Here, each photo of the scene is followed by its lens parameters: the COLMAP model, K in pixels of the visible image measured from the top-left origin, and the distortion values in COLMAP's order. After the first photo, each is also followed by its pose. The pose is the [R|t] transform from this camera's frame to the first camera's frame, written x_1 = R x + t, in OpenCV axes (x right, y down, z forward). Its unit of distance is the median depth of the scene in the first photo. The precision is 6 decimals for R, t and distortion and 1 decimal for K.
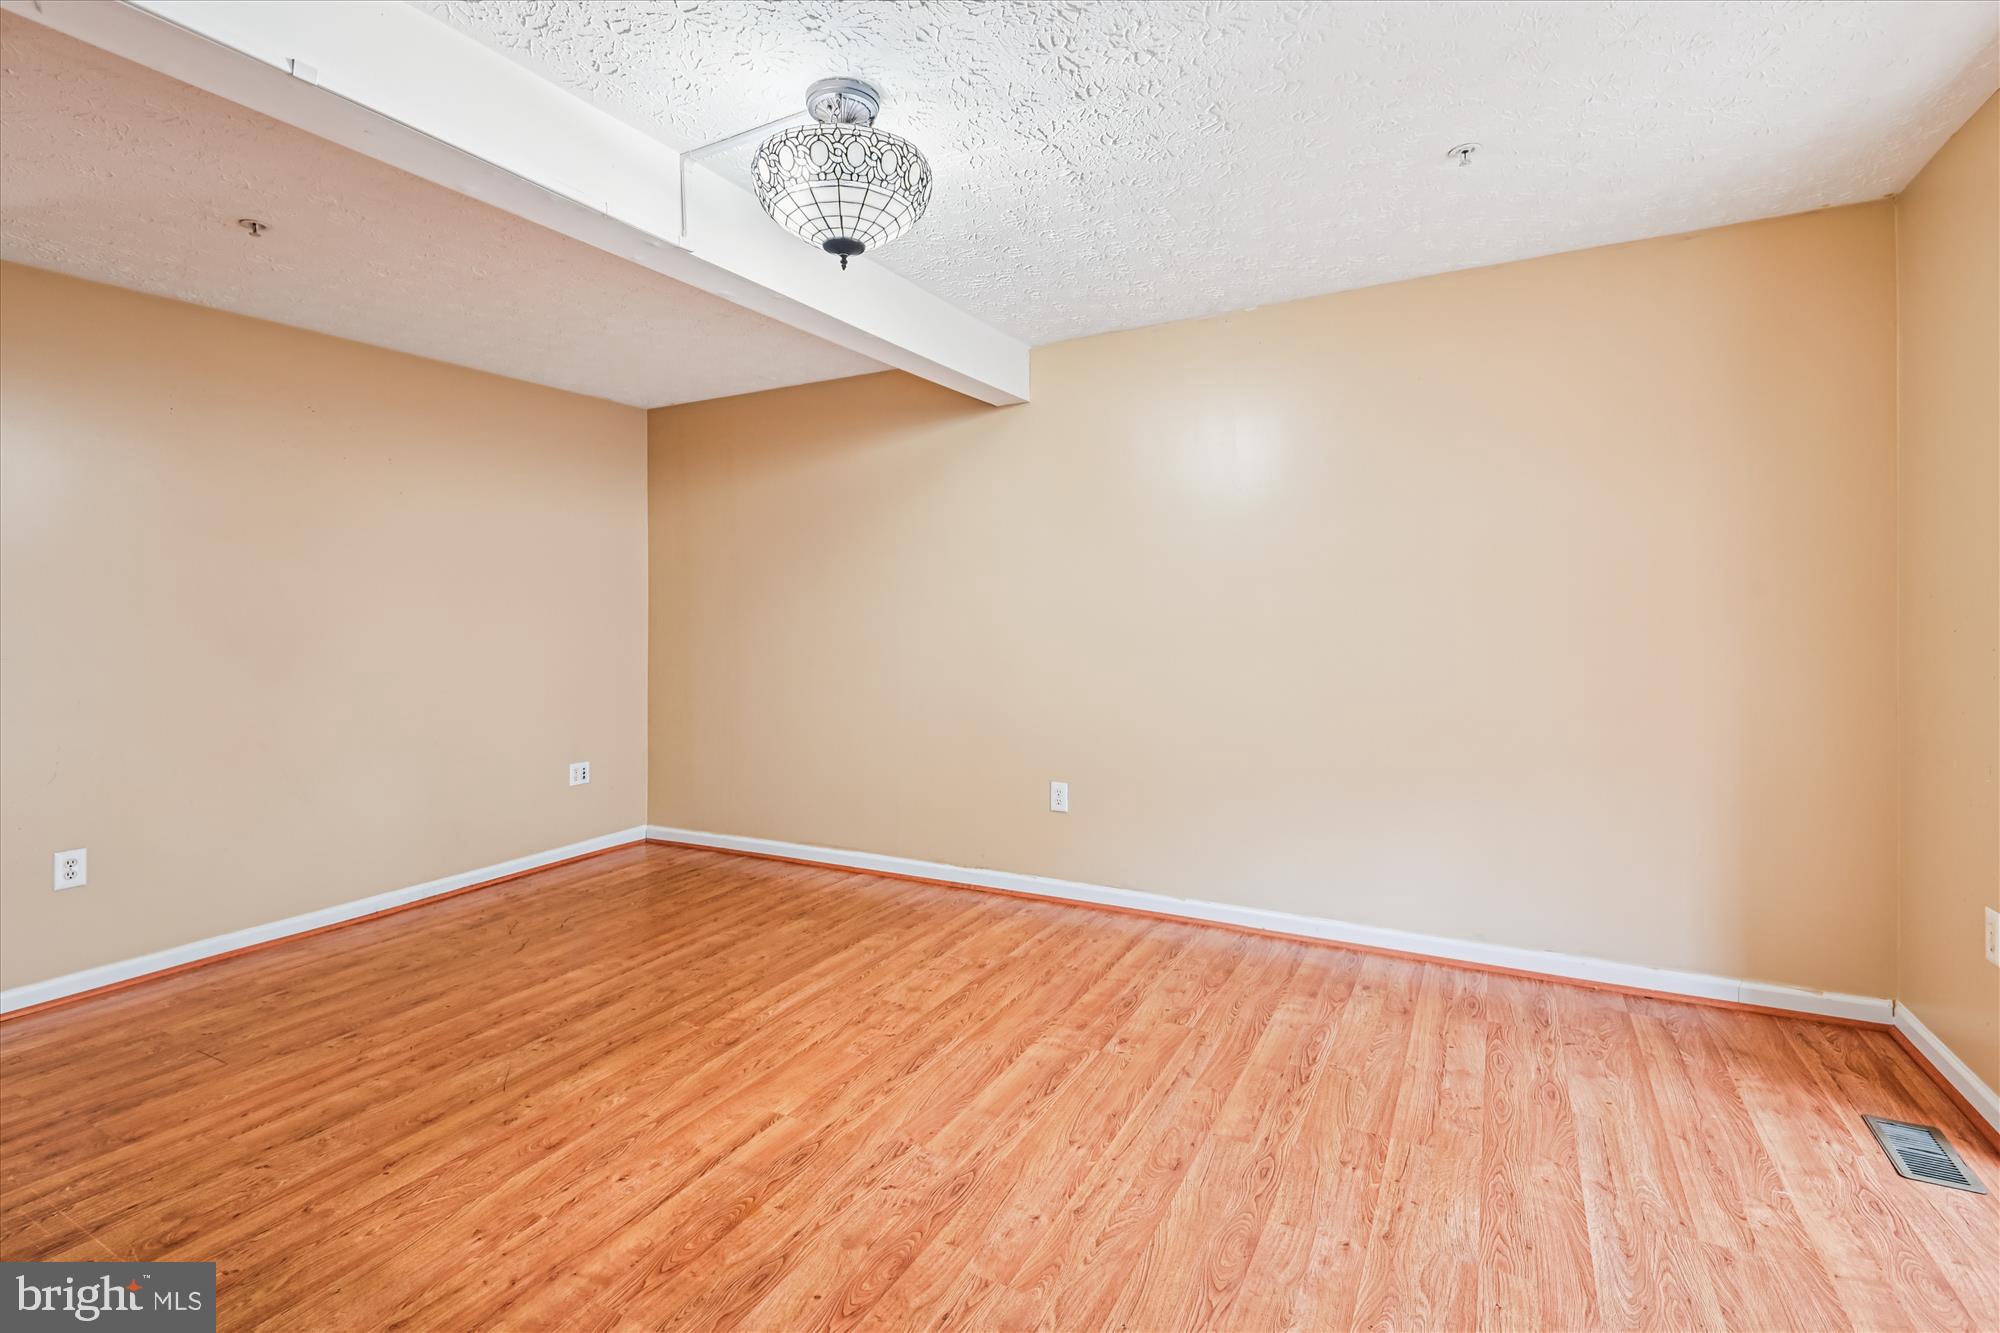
lens RADIAL K [[922.1, 0, 987.6], [0, 922.1, 656.5], [0, 0, 1]] dist [0.048585, -0.029920]
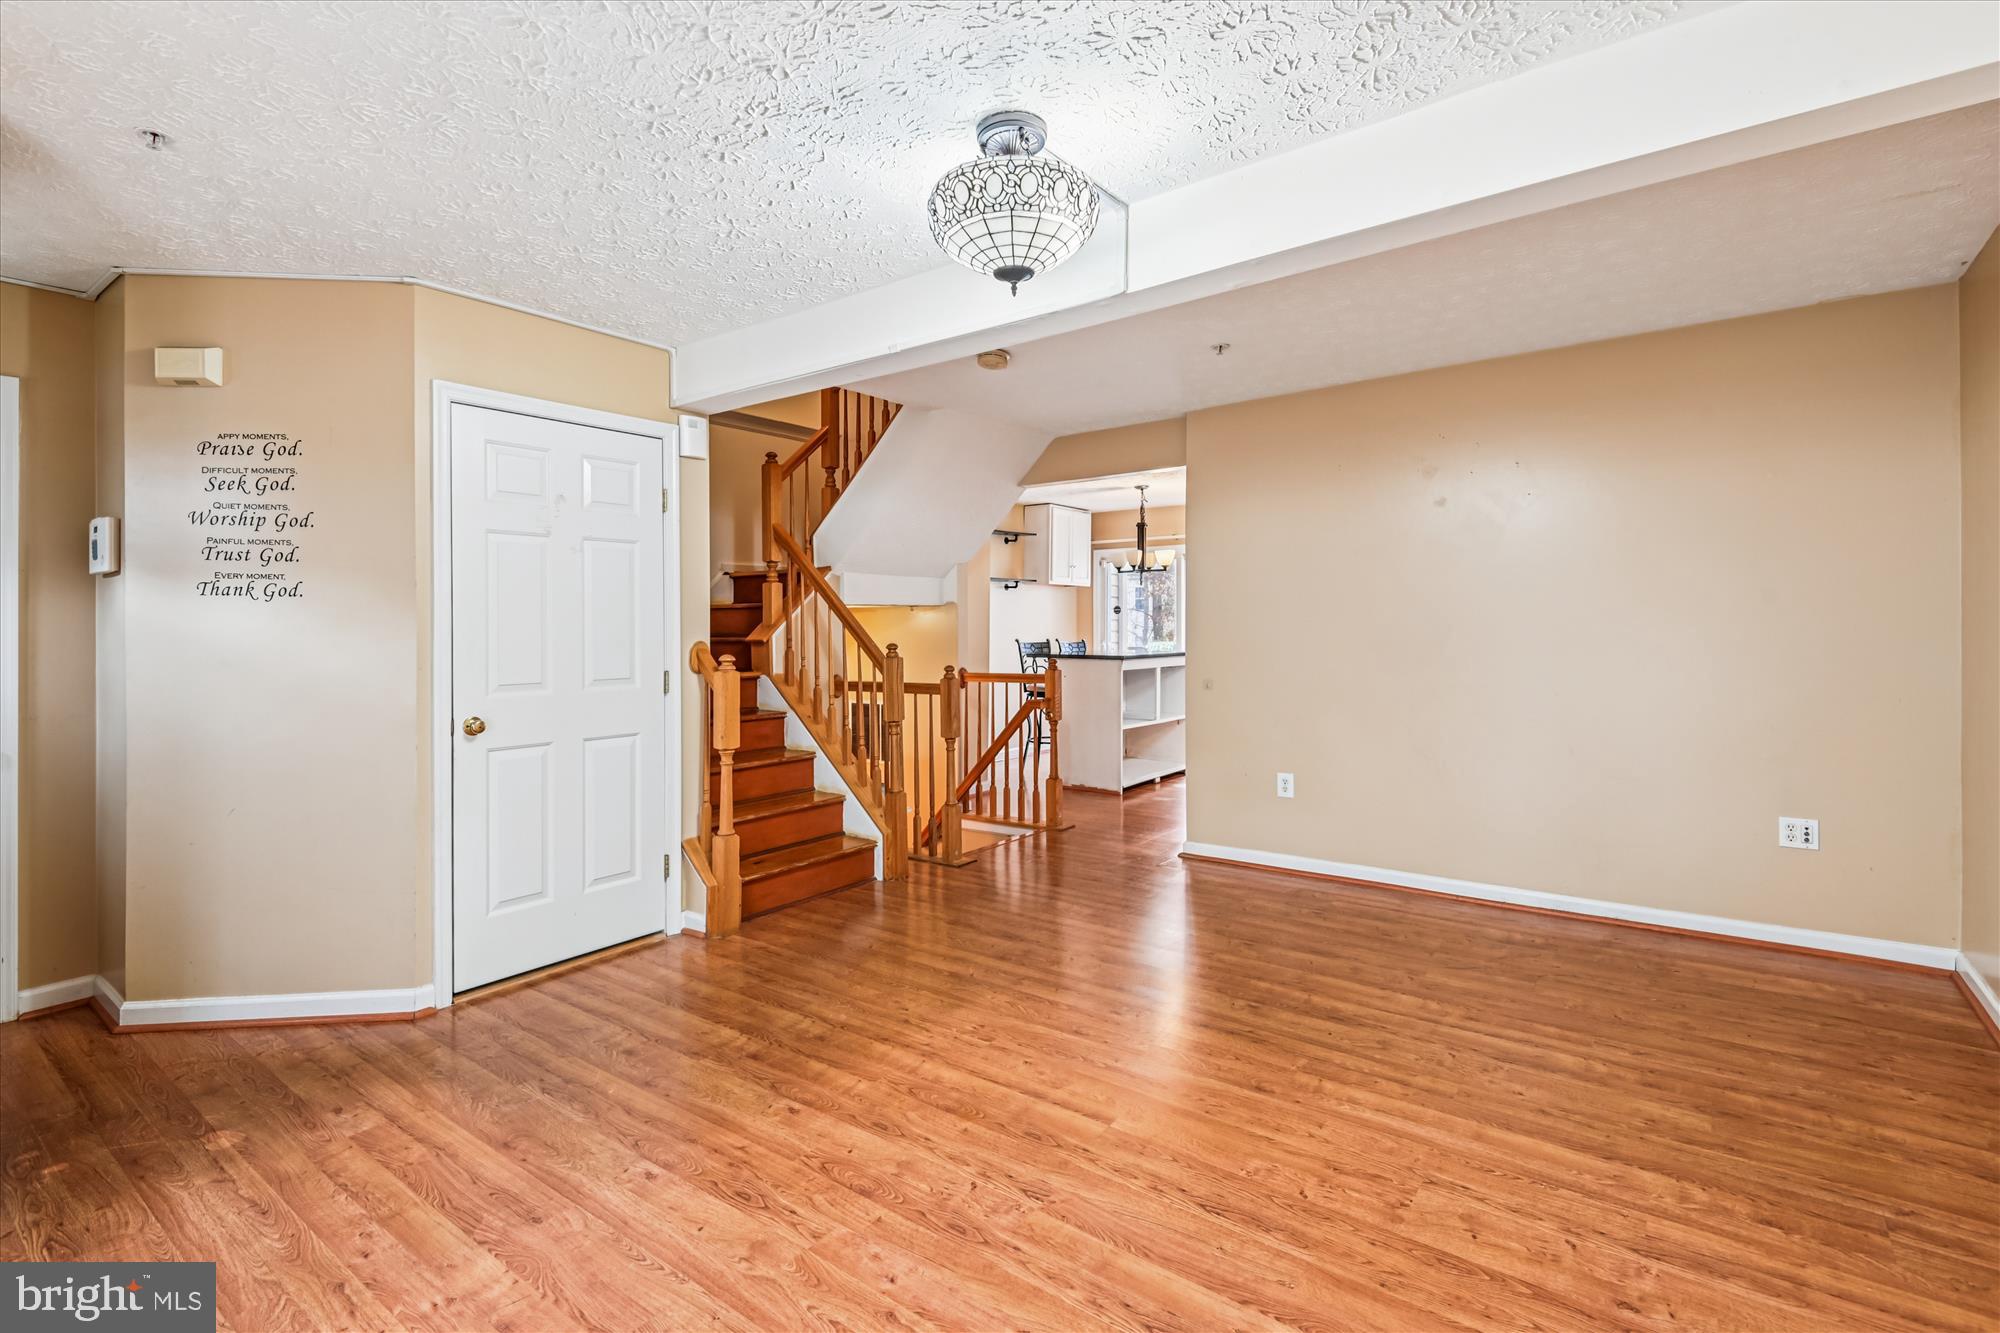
lens RADIAL K [[922.1, 0, 987.6], [0, 922.1, 656.5], [0, 0, 1]] dist [0.048585, -0.029920]
pose [[-0.151863, 0.047285, -0.987270, 0.608040], [-0.031702, 0.998108, 0.052680, -0.048942], [0.987893, 0.039299, -0.150077, 0.788816]]
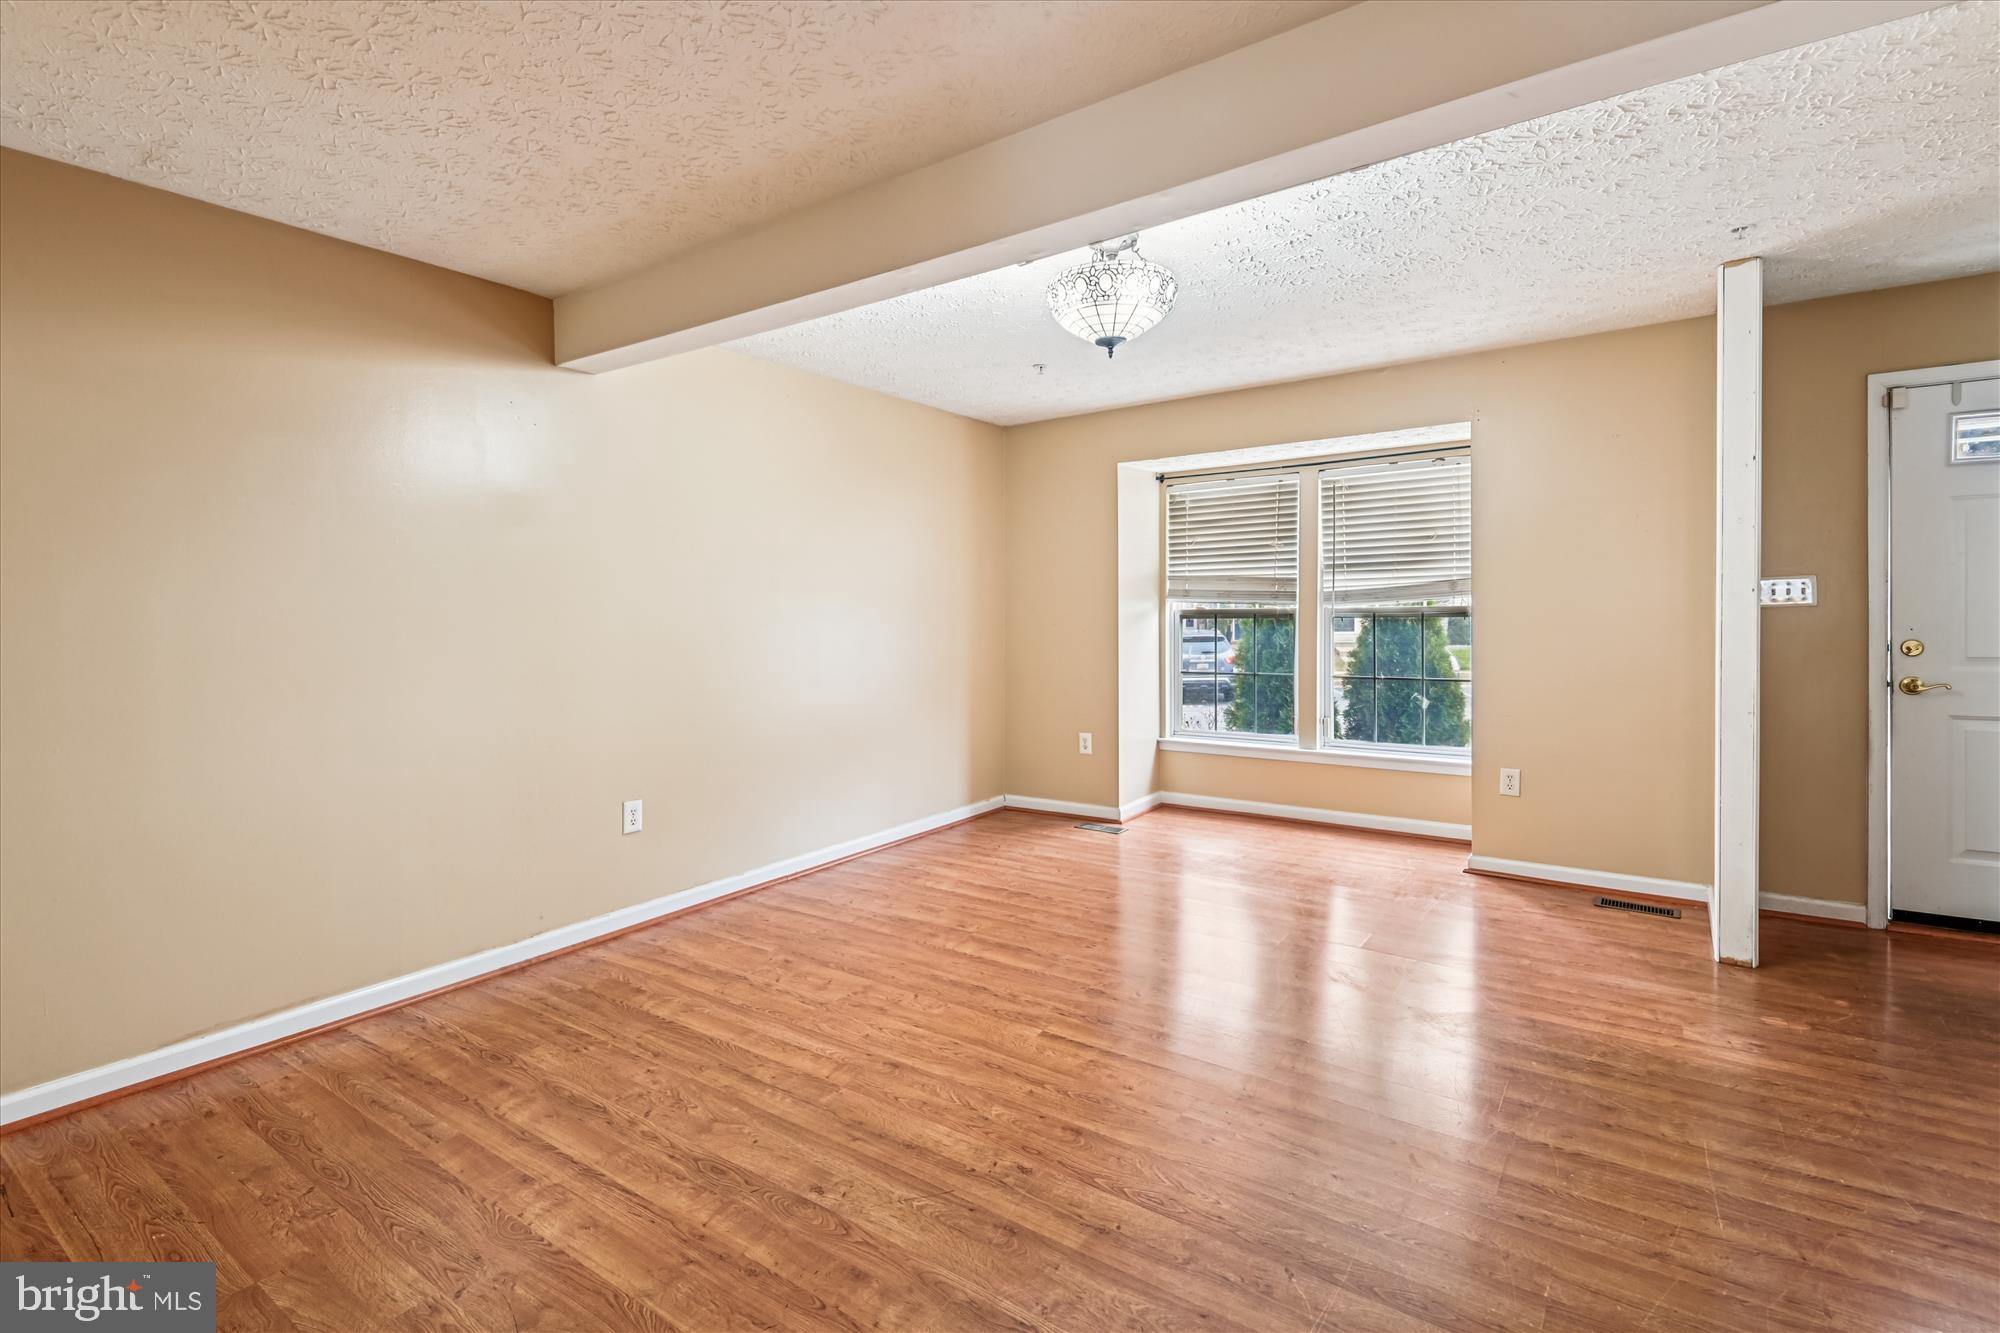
lens RADIAL K [[934.3, 0, 991.8], [0, 934.3, 634.5], [0, 0, 1]] dist [0.058338, -0.037250]
pose [[0.106315, -0.012989, 0.994248, -1.121520], [0.056004, 0.998406, 0.007054, -0.022982], [-0.992754, 0.054932, 0.106873, 0.714961]]
